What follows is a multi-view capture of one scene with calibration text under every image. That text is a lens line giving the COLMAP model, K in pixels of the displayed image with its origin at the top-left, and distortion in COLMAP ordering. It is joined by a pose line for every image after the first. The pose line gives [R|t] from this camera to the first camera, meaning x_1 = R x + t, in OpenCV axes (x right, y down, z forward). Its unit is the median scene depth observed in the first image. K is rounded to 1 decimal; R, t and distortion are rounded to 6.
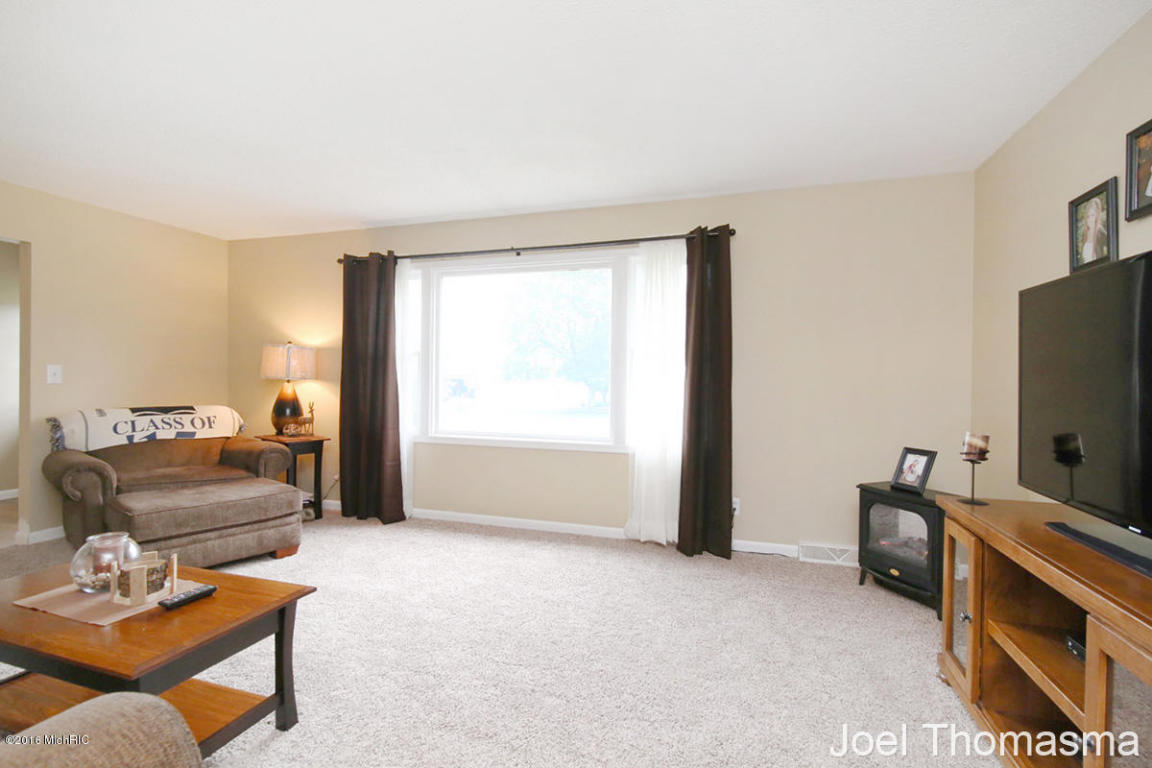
lens RADIAL K [[532.0, 0, 572.6], [0, 532.0, 381.8], [0, 0, 1]] dist [-0.003035, 0.002566]
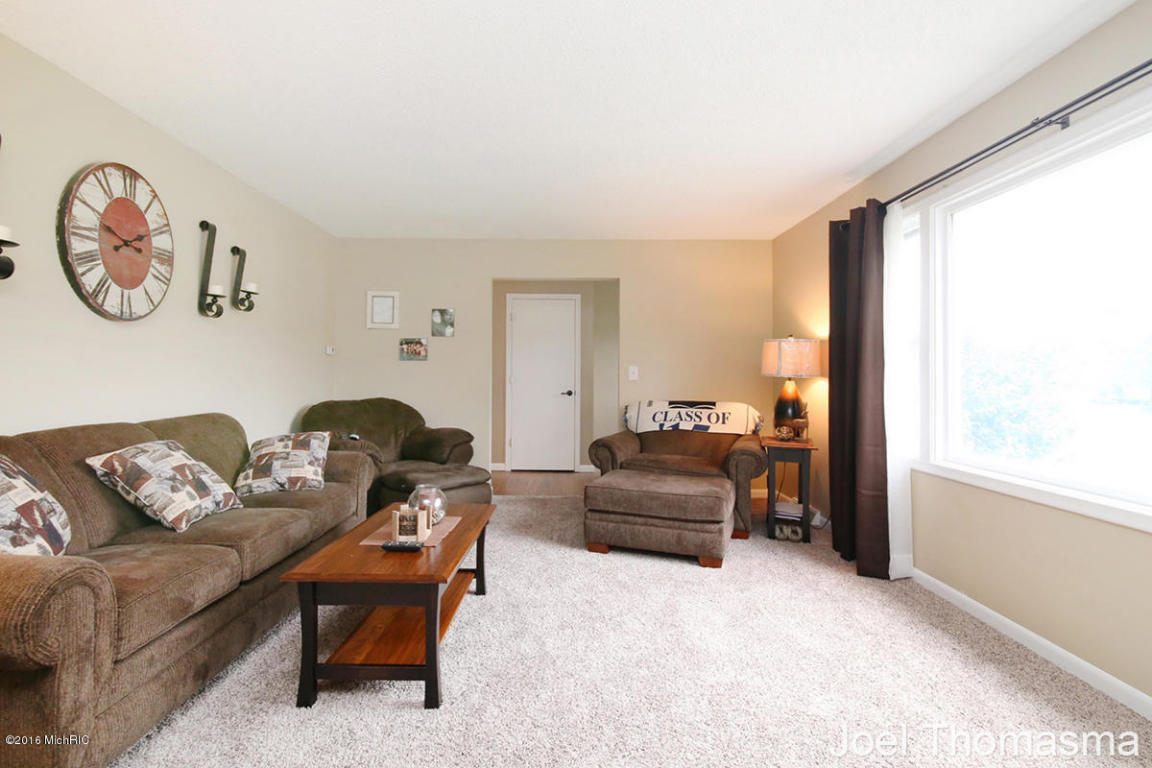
lens RADIAL K [[532.0, 0, 558.5], [0, 532.0, 367.5], [0, 0, 1]] dist [-0.003035, 0.002566]
pose [[0.296976, -0.022503, -0.954620, 0.242778], [-0.010667, 0.999582, -0.026882, 0.008896], [0.954825, 0.018166, 0.296612, 0.416755]]
